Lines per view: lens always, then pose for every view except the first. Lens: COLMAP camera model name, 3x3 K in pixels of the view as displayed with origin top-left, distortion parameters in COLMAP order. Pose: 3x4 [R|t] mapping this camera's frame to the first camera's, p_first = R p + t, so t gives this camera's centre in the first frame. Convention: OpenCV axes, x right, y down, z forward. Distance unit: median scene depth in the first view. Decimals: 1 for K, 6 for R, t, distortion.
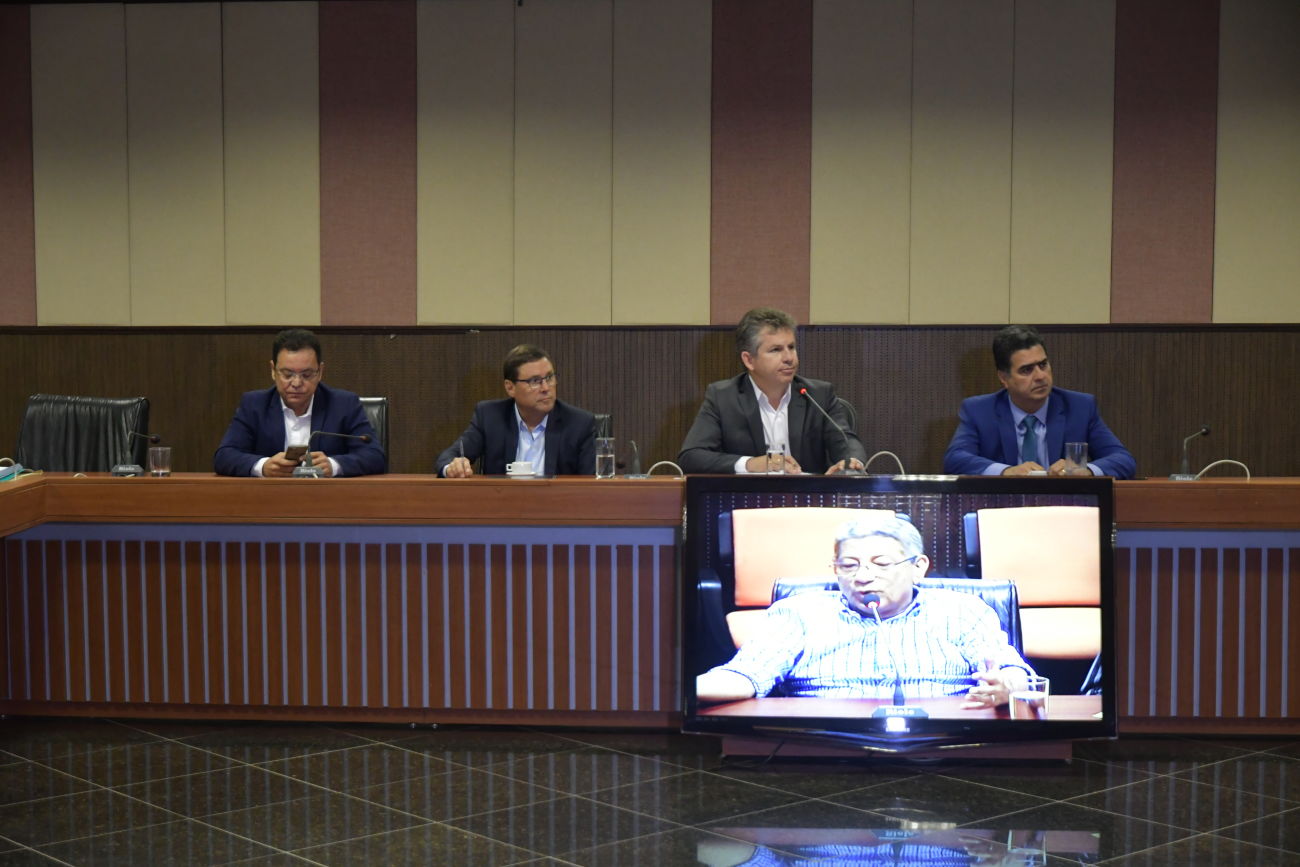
lens RADIAL K [[2269.7, 0, 649.8], [0, 2269.7, 435.1], [0, 0, 1]] dist [-0.074894, 0.000000]
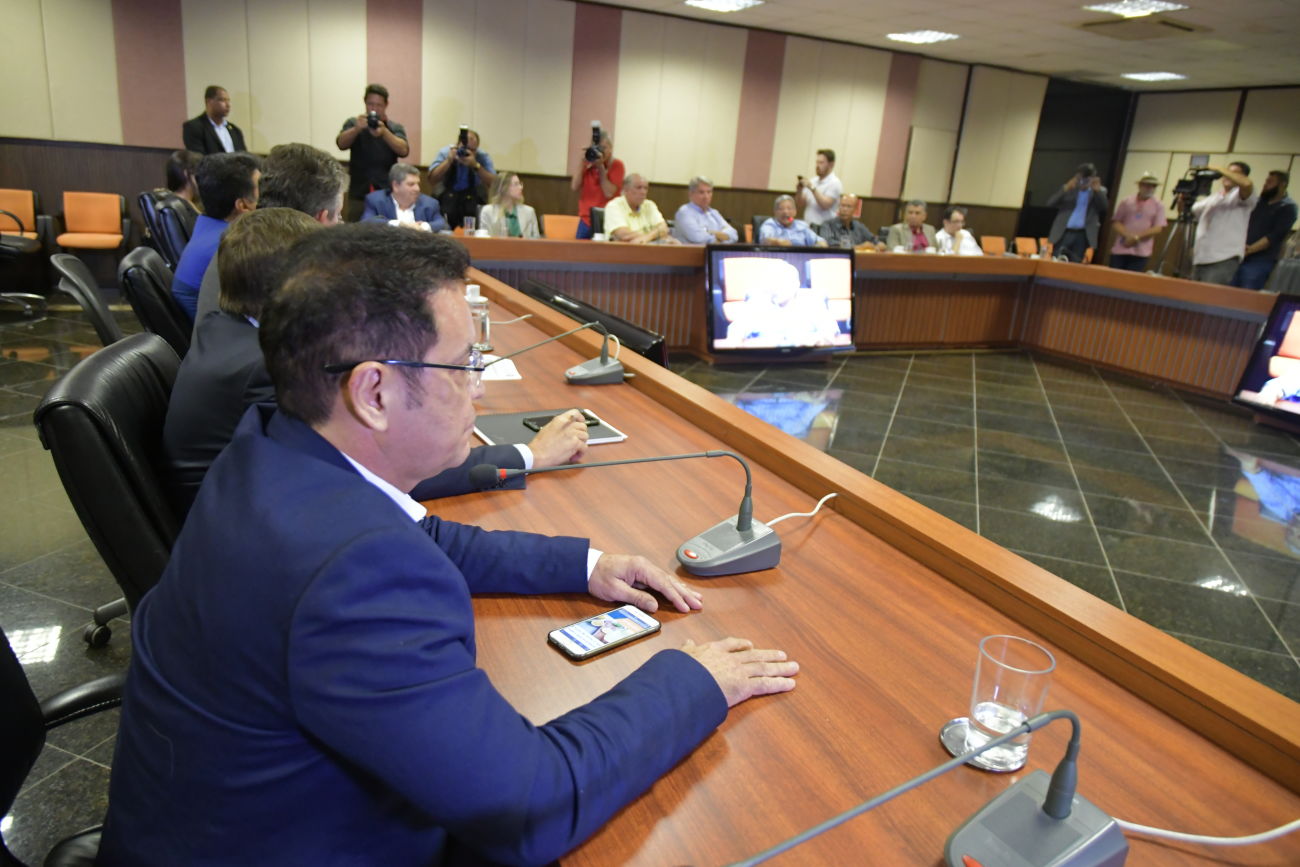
lens RADIAL K [[886.2, 0, 643.2], [0, 886.2, 430.7], [0, 0, 1]] dist [0.010140, -0.002193]
pose [[0.862295, -0.079079, 0.500193, -0.511692], [-0.039789, 0.974098, 0.222597, 0.004838], [-0.504840, -0.211846, 0.836814, 0.241459]]
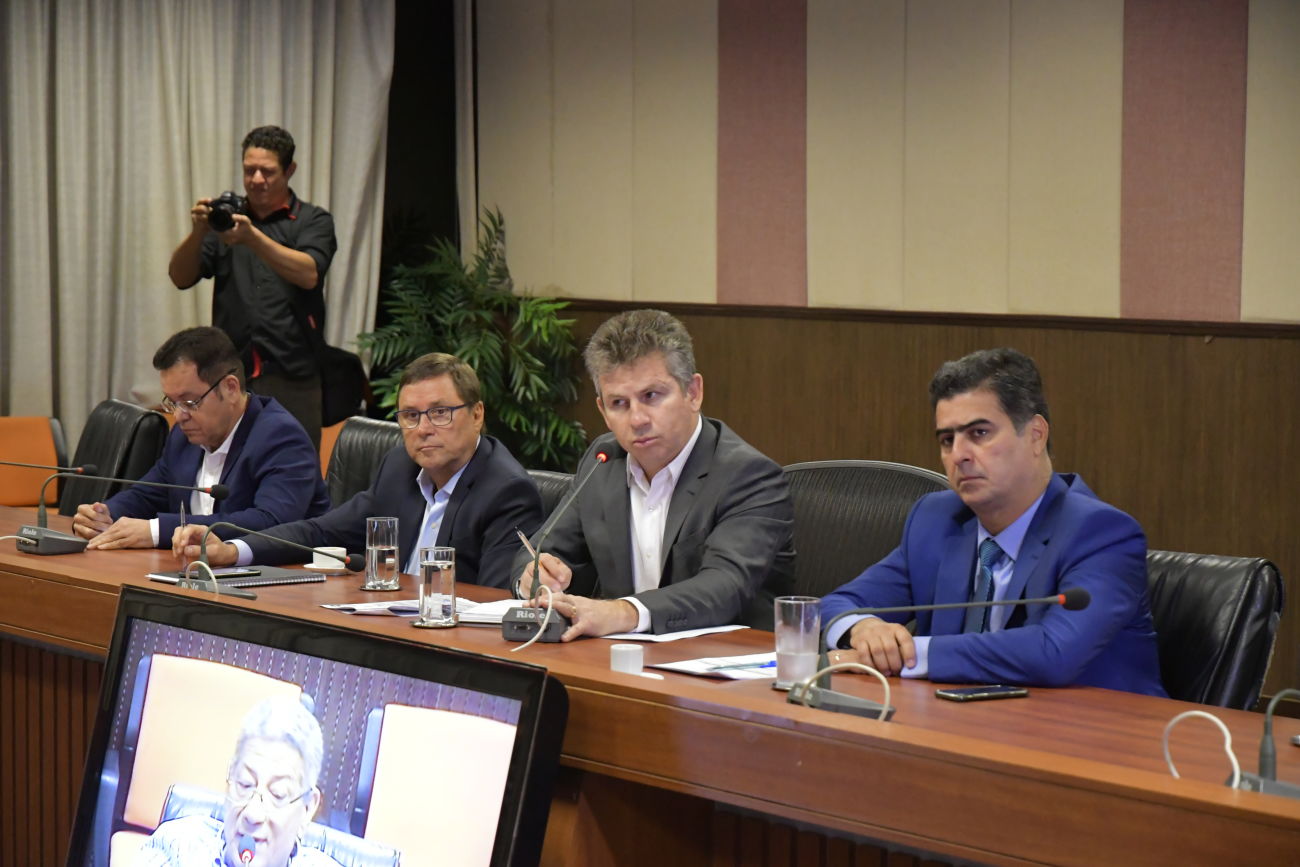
lens RADIAL K [[3237.3, 0, 650.4], [0, 3237.3, 428.8], [0, 0, 1]] dist [-0.106585, 0.000000]
pose [[0.661973, 0.051543, -0.747753, 0.726919], [-0.057567, 0.998182, 0.017843, -0.045586], [0.747313, 0.031234, 0.663737, 0.557164]]
